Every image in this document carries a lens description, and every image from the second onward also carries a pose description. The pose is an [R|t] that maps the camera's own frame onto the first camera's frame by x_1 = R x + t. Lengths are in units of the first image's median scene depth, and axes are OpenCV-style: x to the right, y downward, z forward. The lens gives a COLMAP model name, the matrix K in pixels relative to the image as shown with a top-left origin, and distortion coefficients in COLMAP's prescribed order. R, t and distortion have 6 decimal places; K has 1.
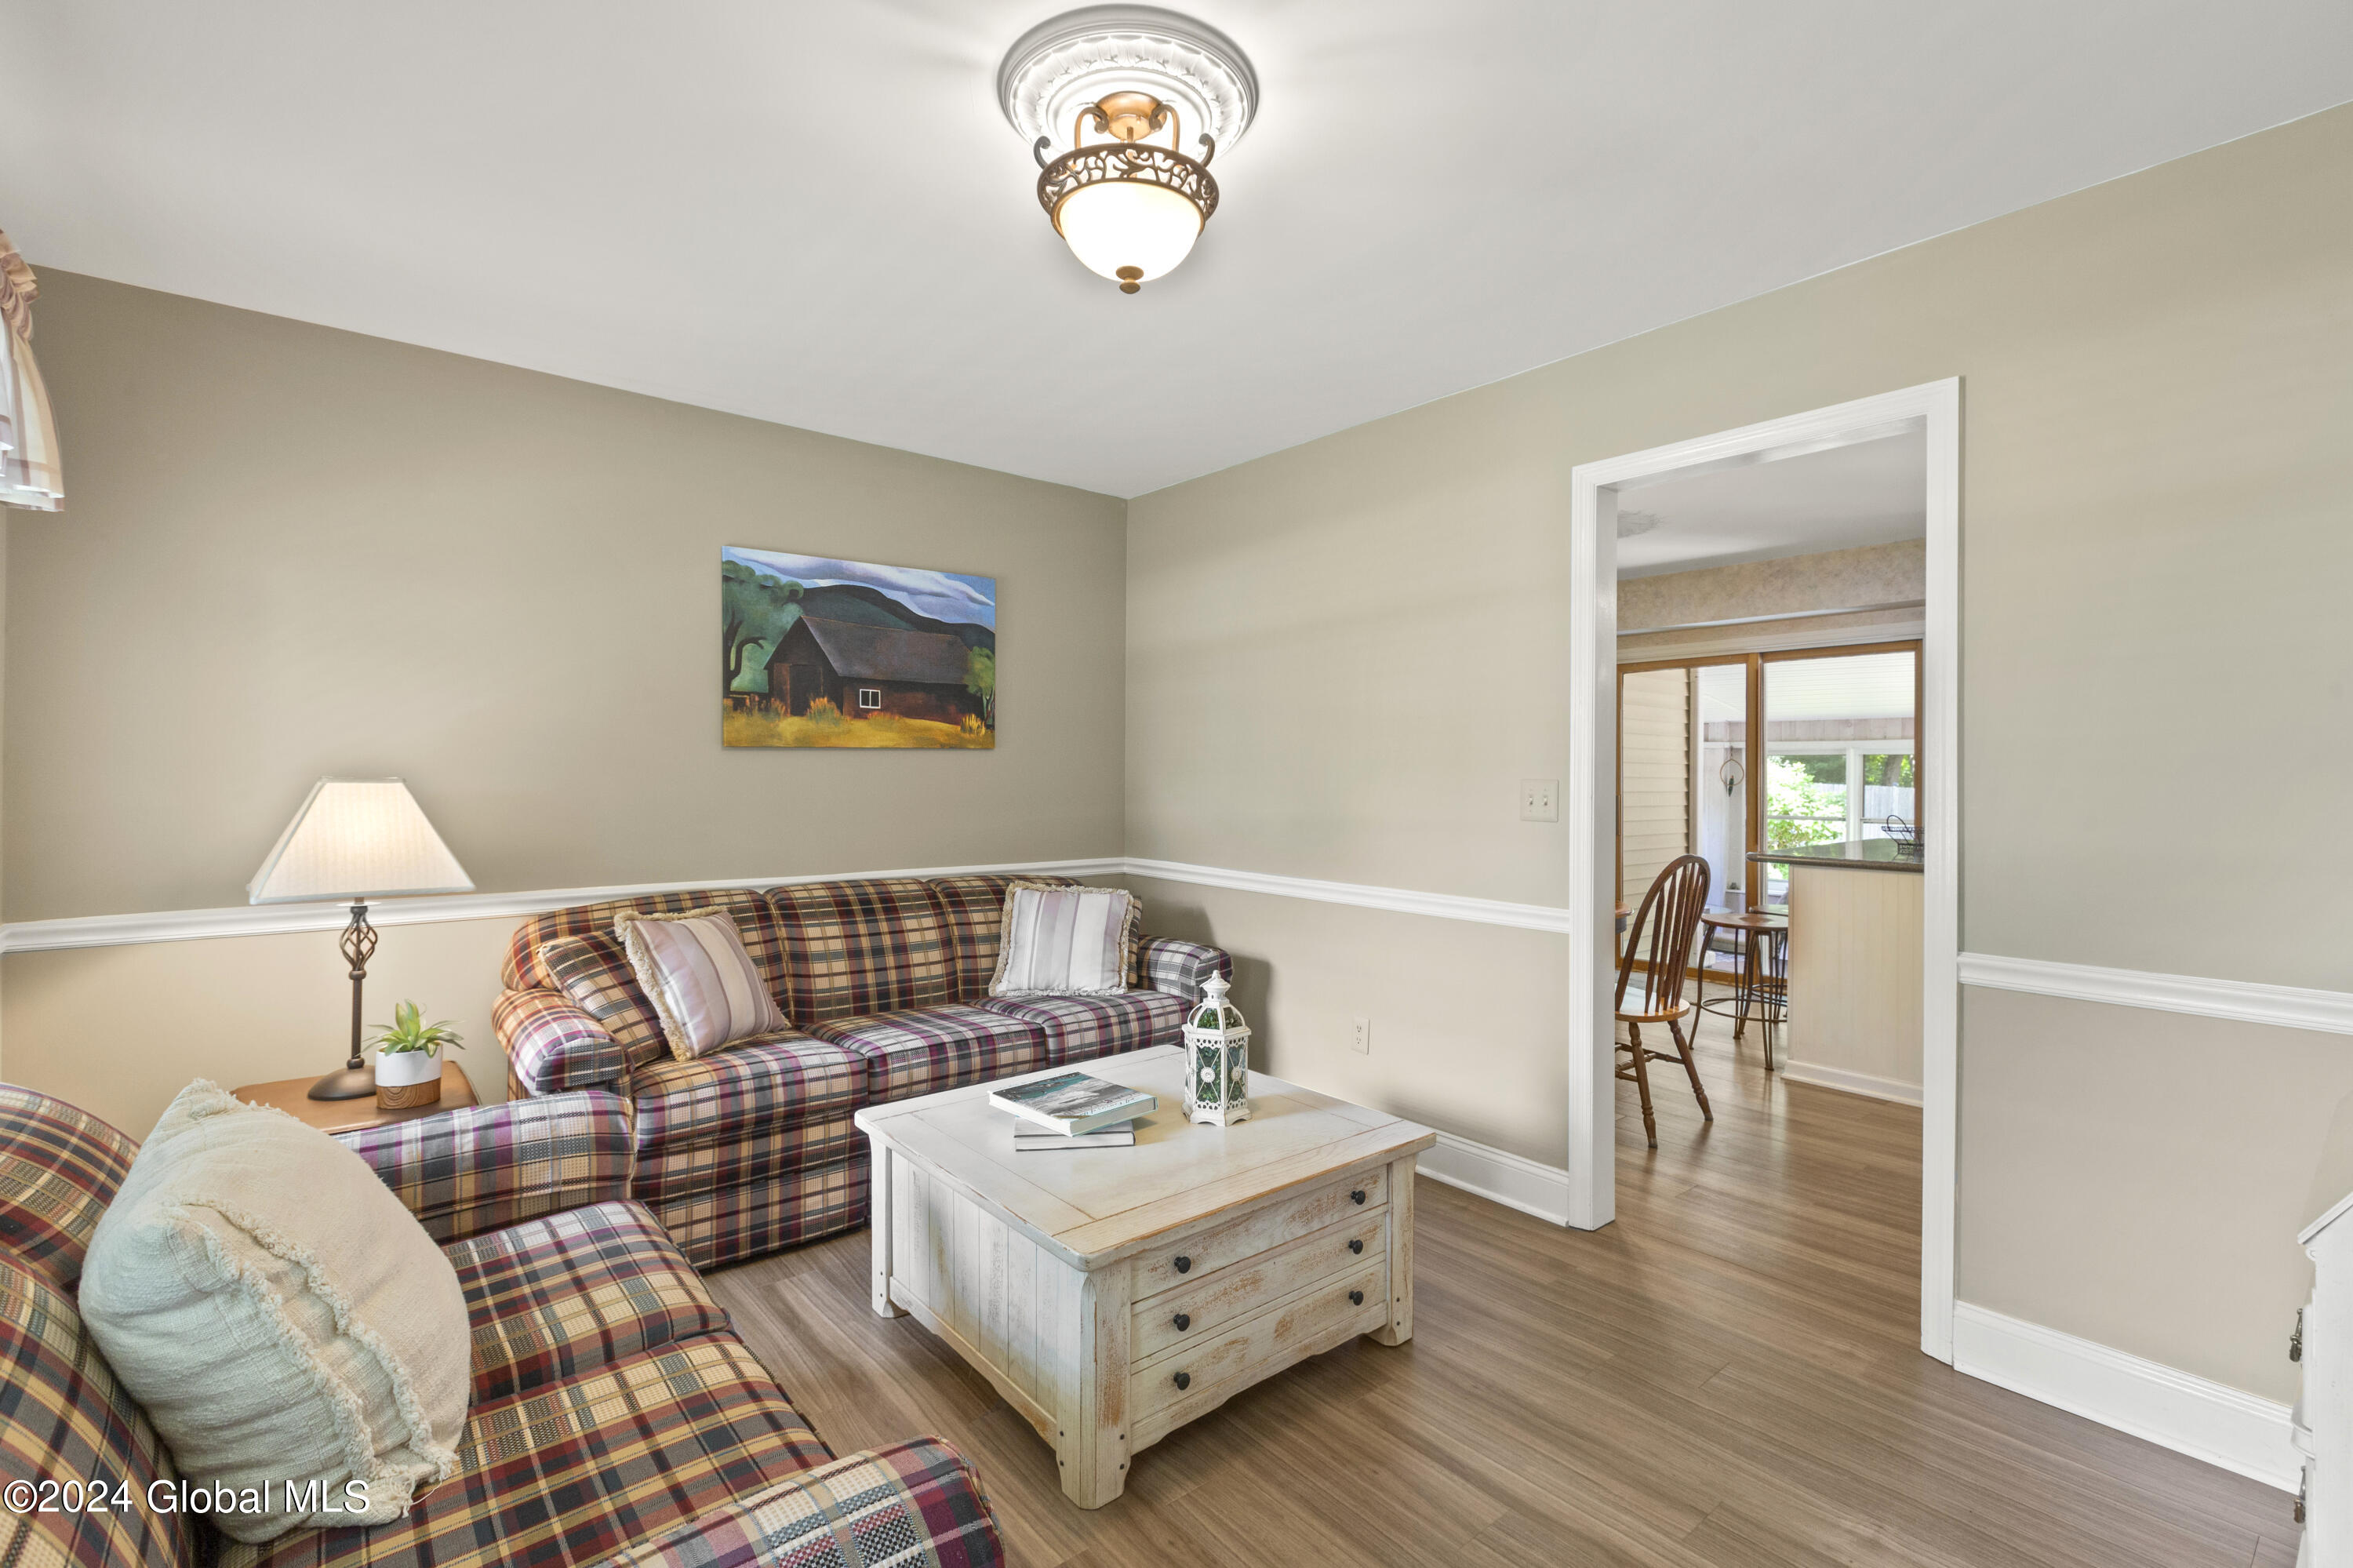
lens RADIAL K [[1046.3, 0, 1169.8], [0, 1046.3, 771.3], [0, 0, 1]] dist [-0.000054, -0.000246]
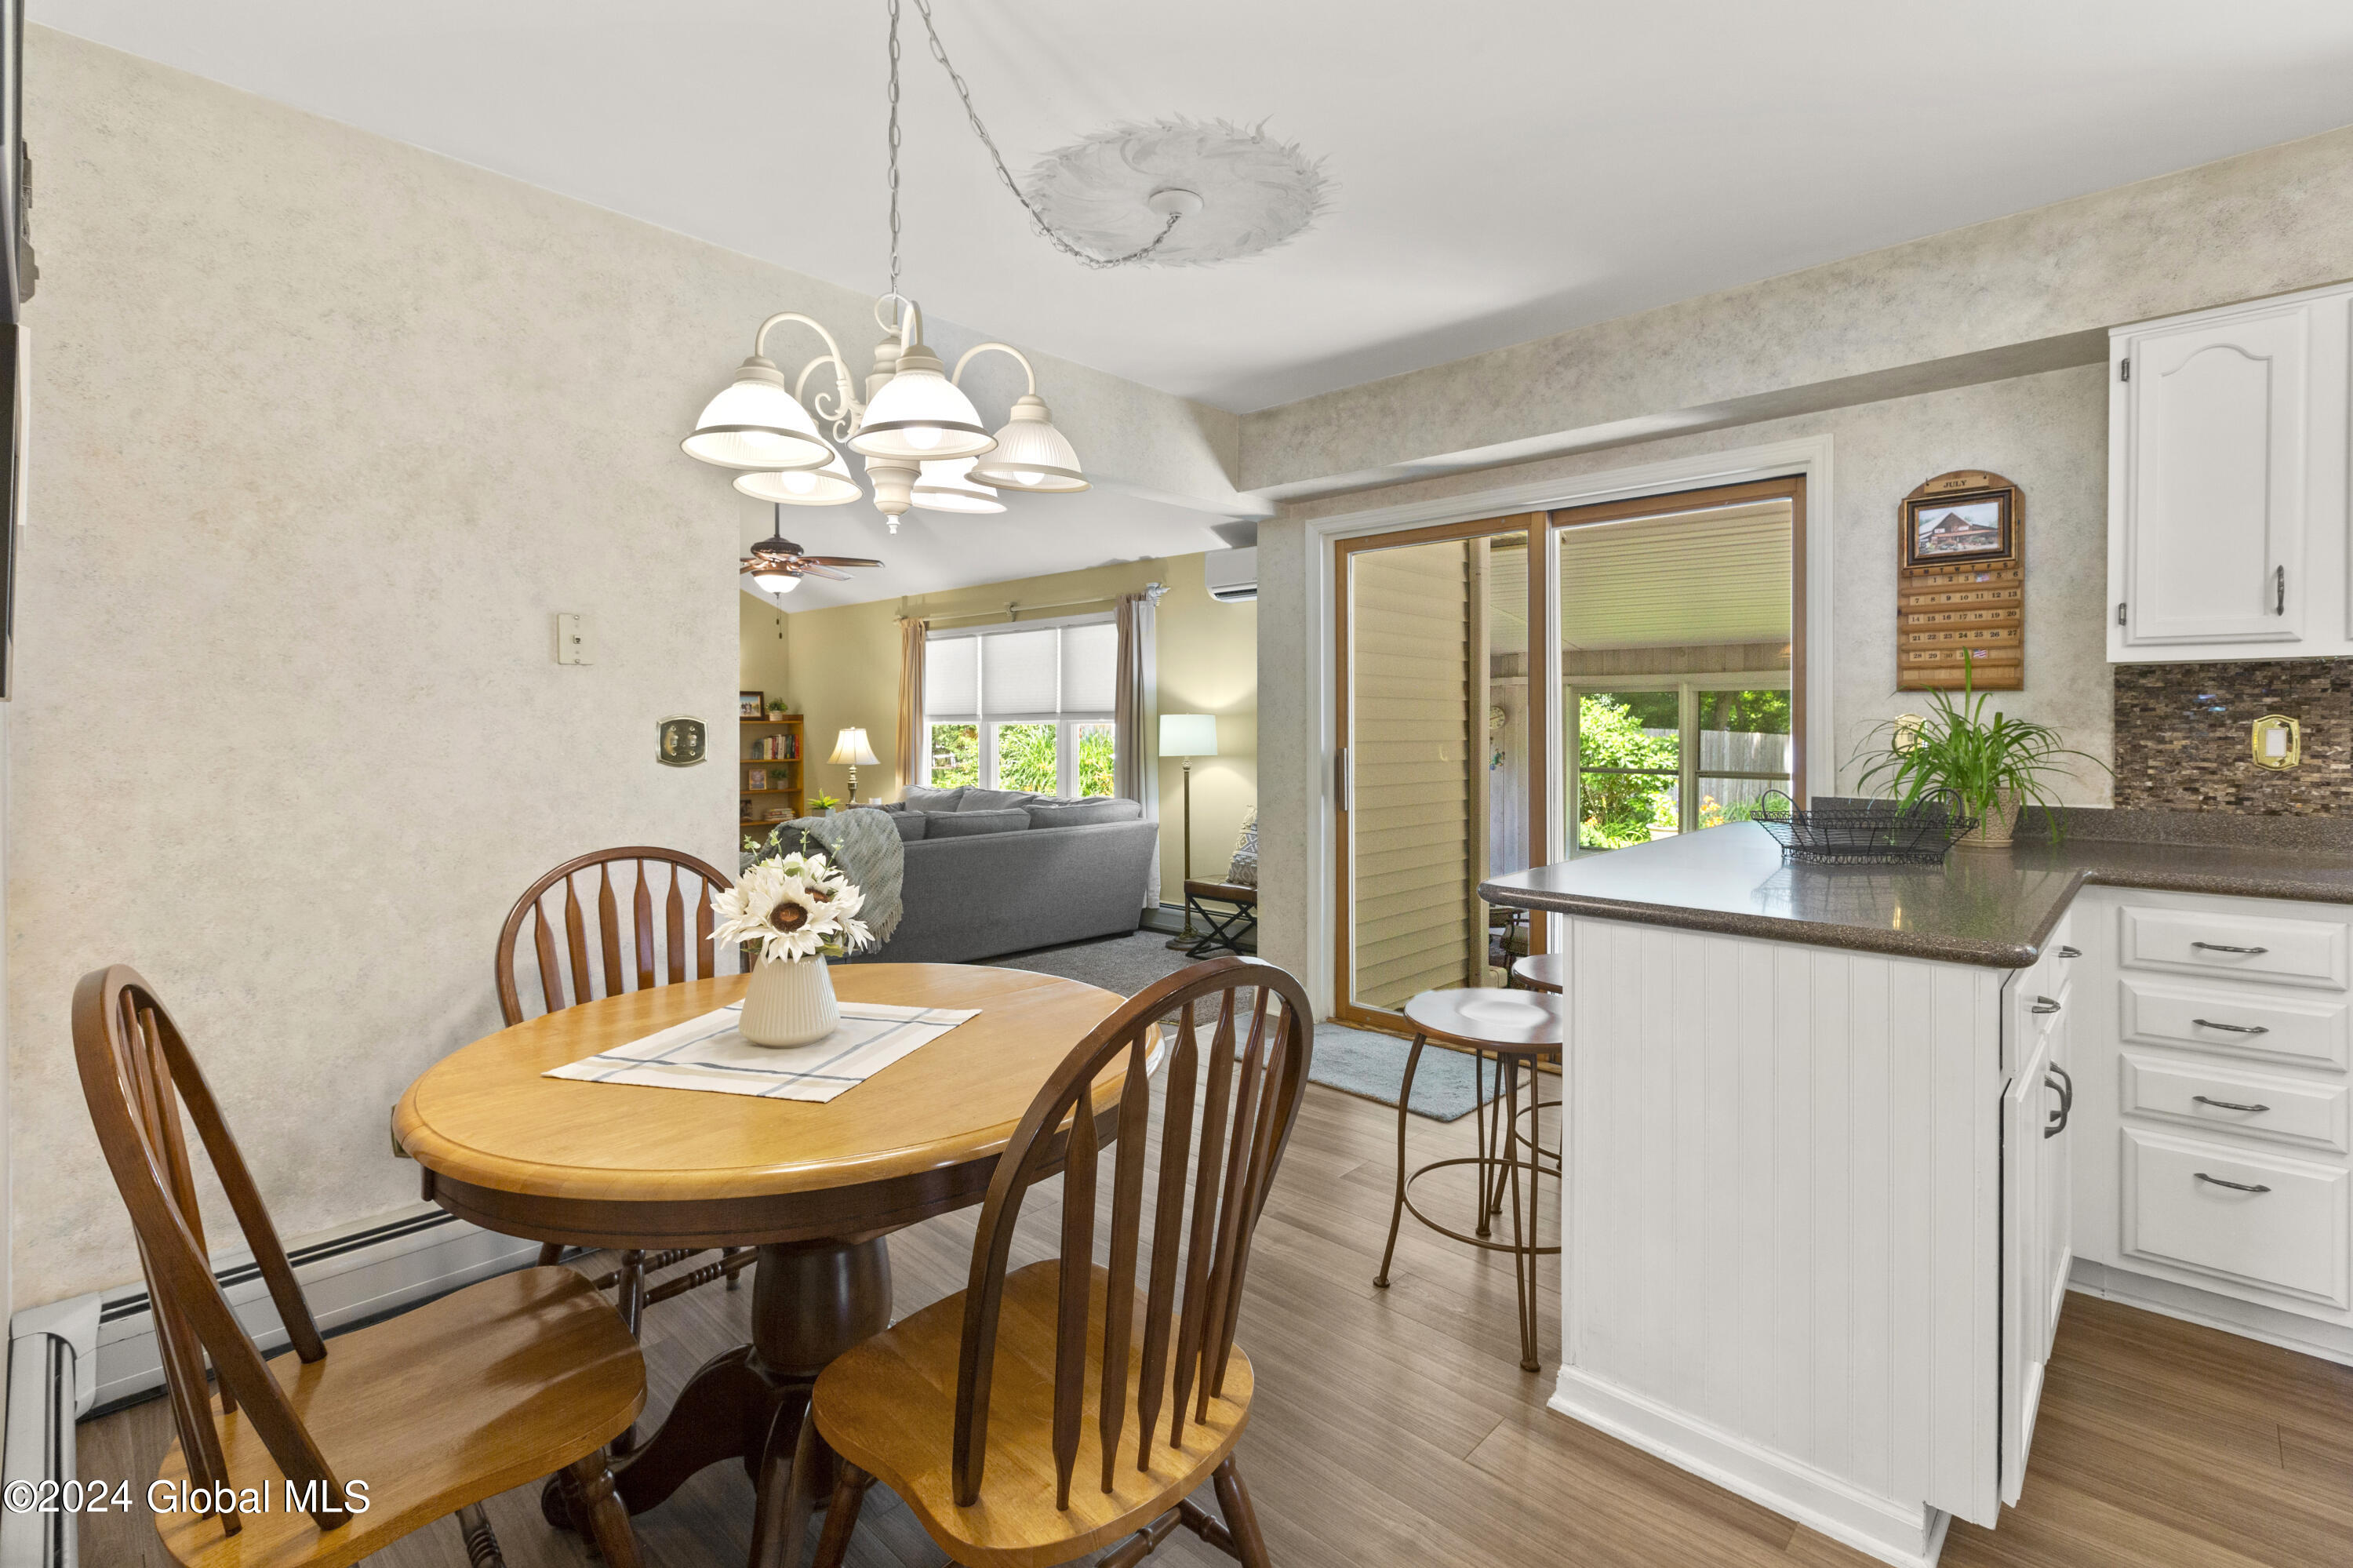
lens RADIAL K [[1062.9, 0, 1172.9], [0, 1062.9, 726.0], [0, 0, 1]] dist [-0.000514, -0.000296]
pose [[0.991403, -0.005452, 0.130728, 0.274524], [0.004547, 0.999964, 0.007222, 0.005042], [-0.130763, -0.006566, 0.991392, 0.428912]]
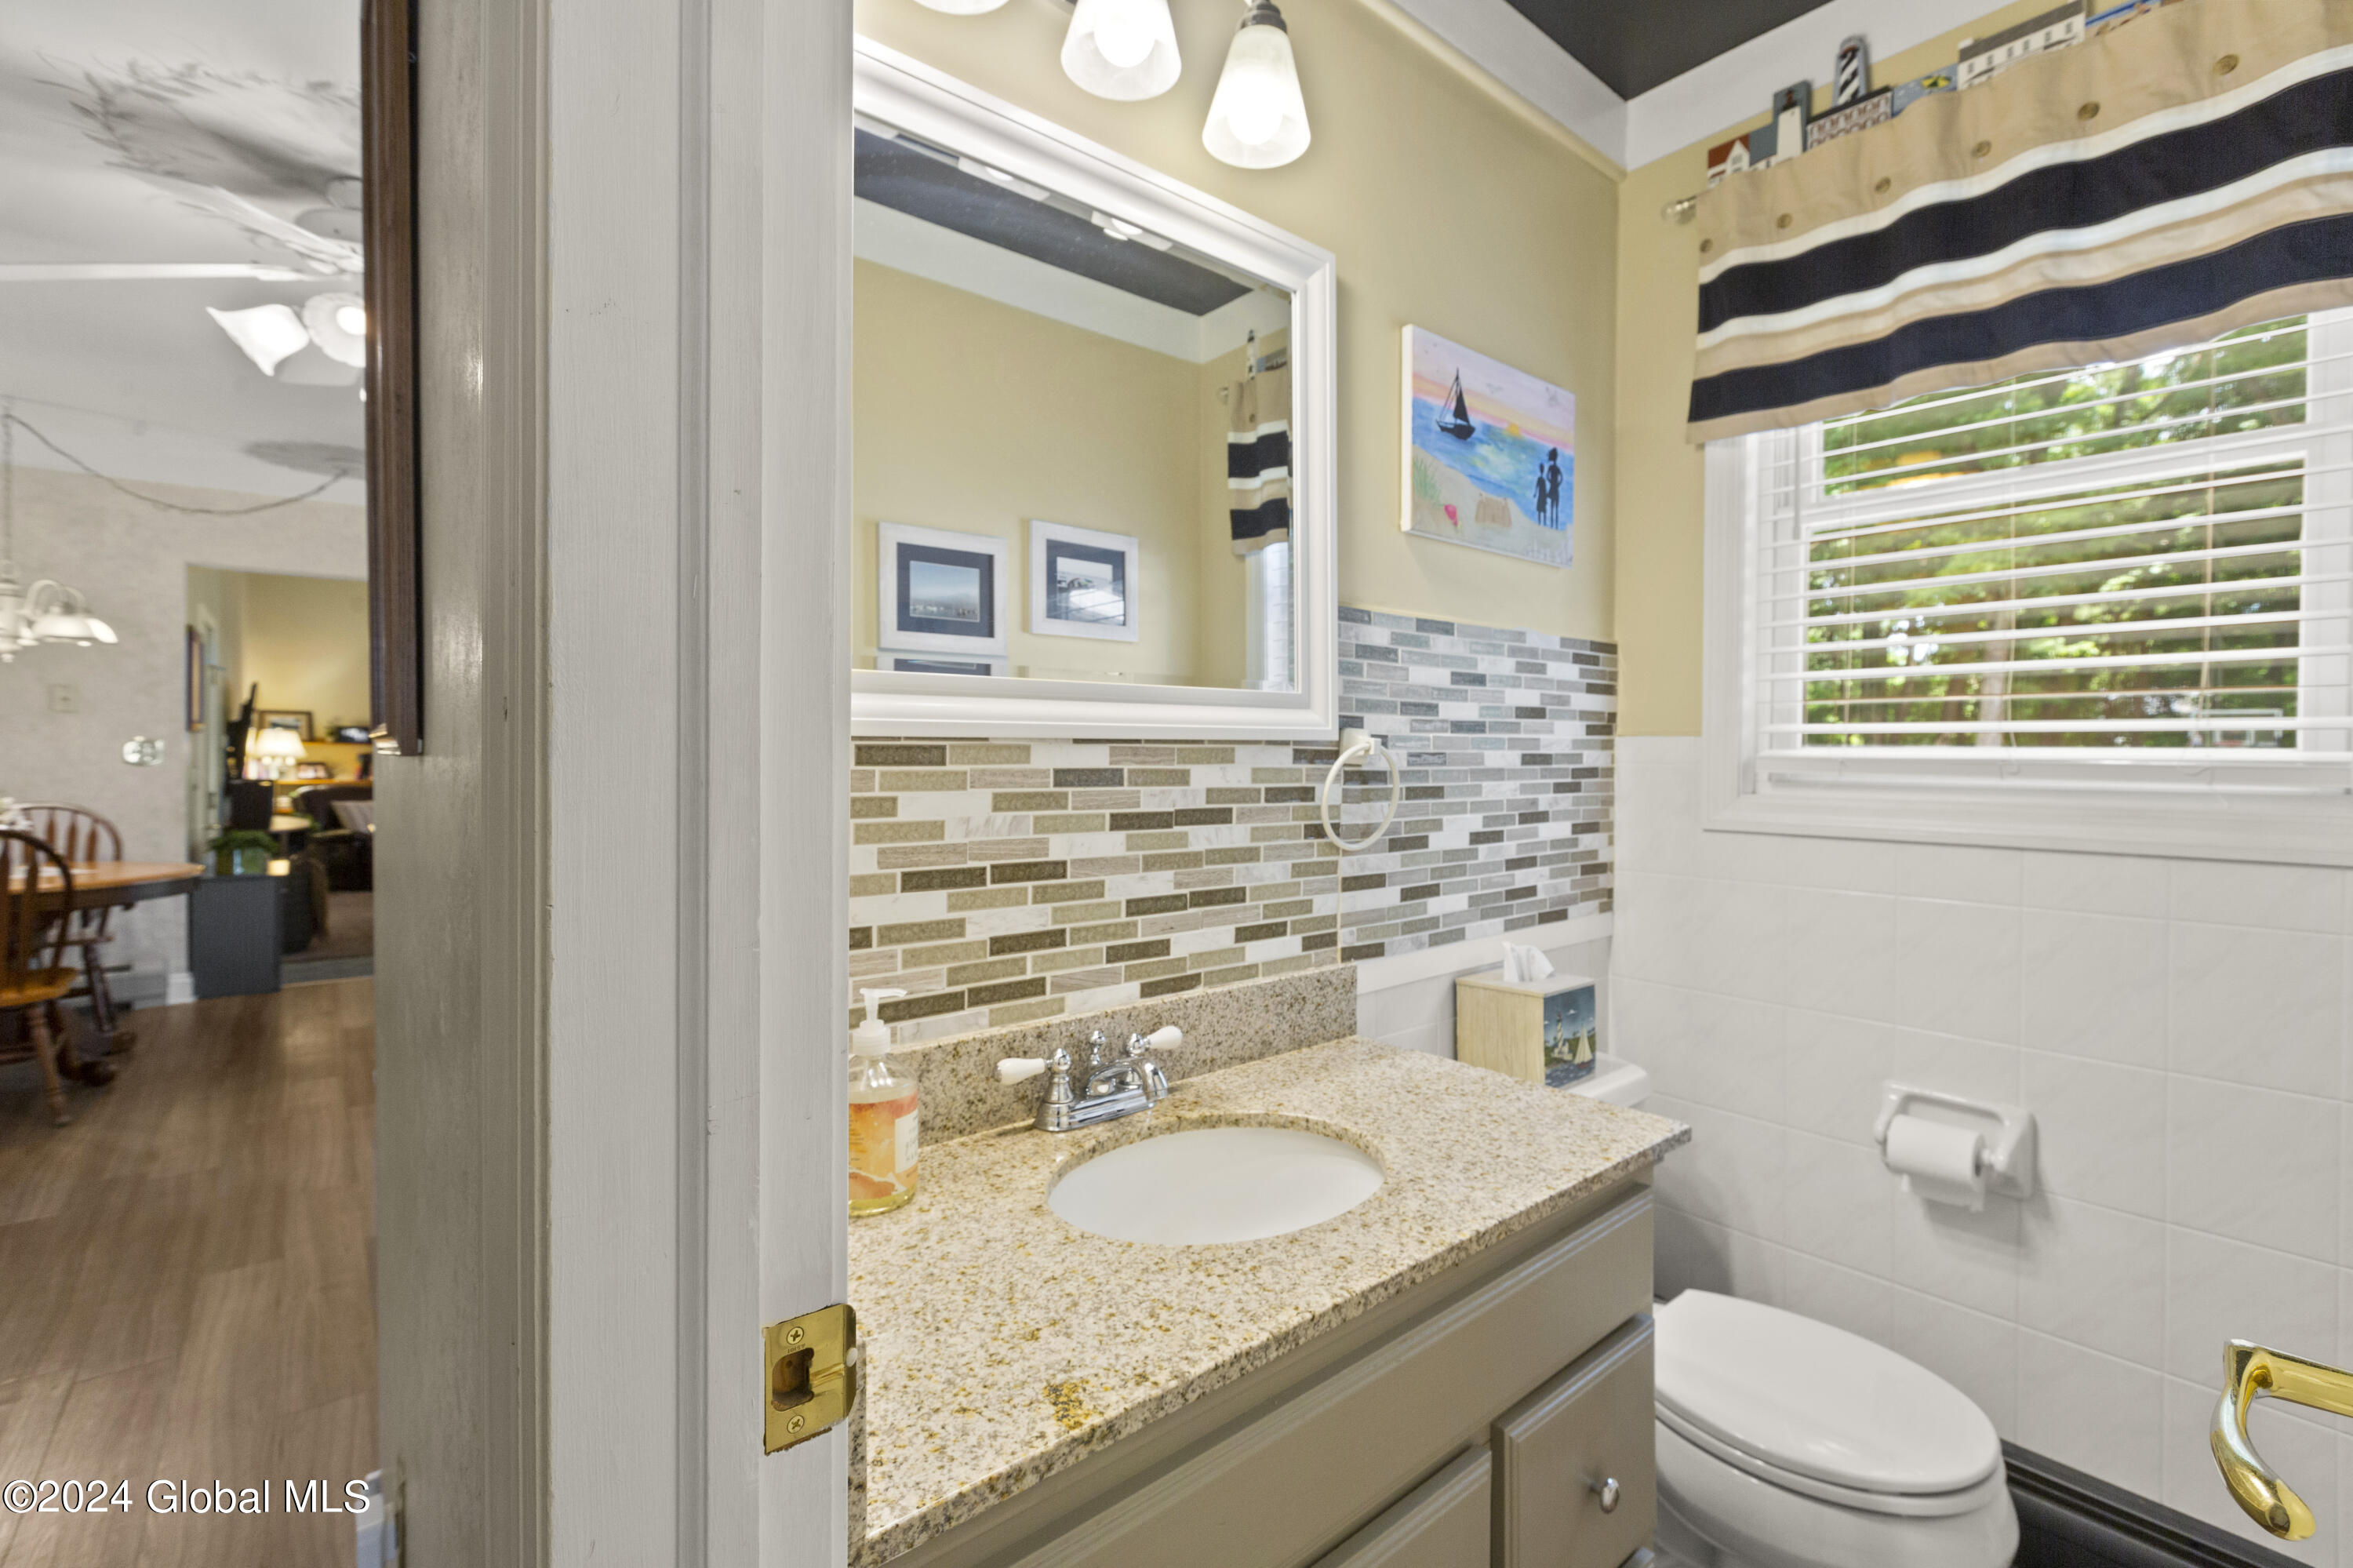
lens RADIAL K [[1046.3, 0, 1169.8], [0, 1046.3, 771.3], [0, 0, 1]] dist [-0.000054, -0.000246]
pose [[0.999910, 0.007182, 0.011351, 0.912051], [-0.007420, 0.999751, 0.021042, 0.005490], [-0.011197, -0.021124, 0.999714, 0.076548]]
